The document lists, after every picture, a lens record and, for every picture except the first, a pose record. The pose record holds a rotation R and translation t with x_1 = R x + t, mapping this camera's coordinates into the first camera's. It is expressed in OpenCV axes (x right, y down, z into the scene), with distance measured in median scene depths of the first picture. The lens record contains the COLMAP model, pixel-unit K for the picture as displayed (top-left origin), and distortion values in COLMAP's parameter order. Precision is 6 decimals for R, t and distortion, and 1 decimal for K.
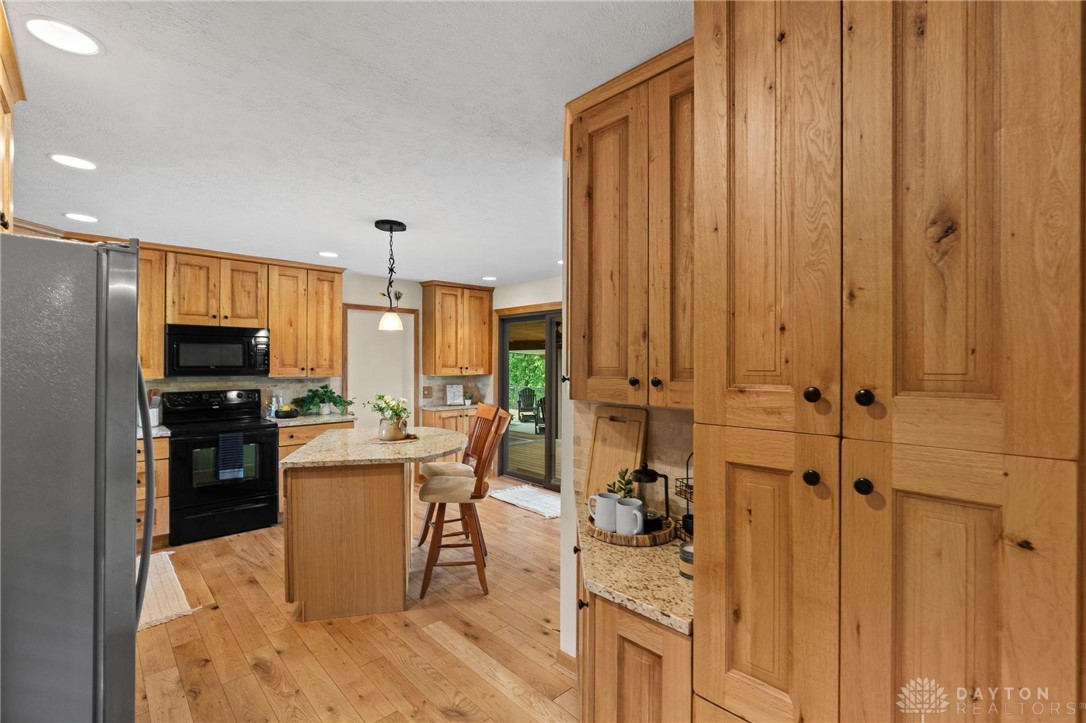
lens RADIAL K [[492.3, 0, 545.9], [0, 492.3, 349.5], [0, 0, 1]] dist [-0.007218, 0.000321]
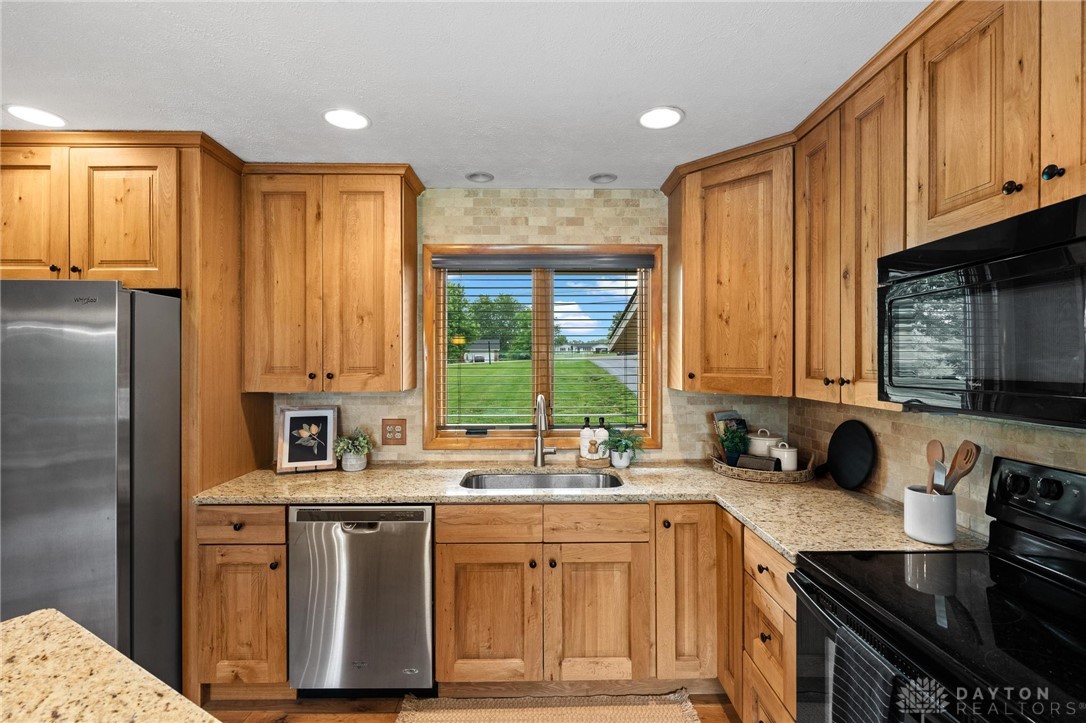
lens RADIAL K [[487.3, 0, 543.6], [0, 487.3, 358.2], [0, 0, 1]] dist [-0.011393, 0.000475]
pose [[-0.671340, -0.005479, -0.741129, -0.312397], [0.017677, 0.999570, -0.023402, 0.023031], [0.740939, -0.028812, -0.670954, 0.945162]]
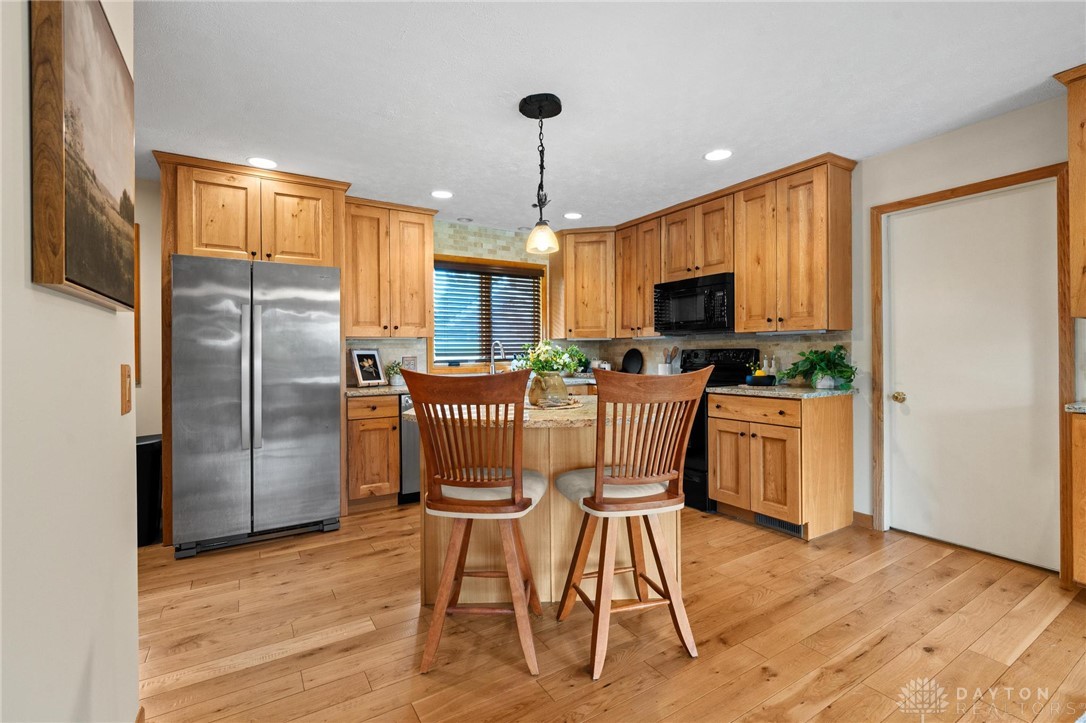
lens RADIAL K [[492.3, 0, 545.9], [0, 492.3, 349.5], [0, 0, 1]] dist [-0.007218, 0.000321]
pose [[-0.190236, -0.004138, -0.981730, 0.294176], [0.032398, 0.999420, -0.010490, 0.084860], [0.981204, -0.033802, -0.189991, 0.868284]]
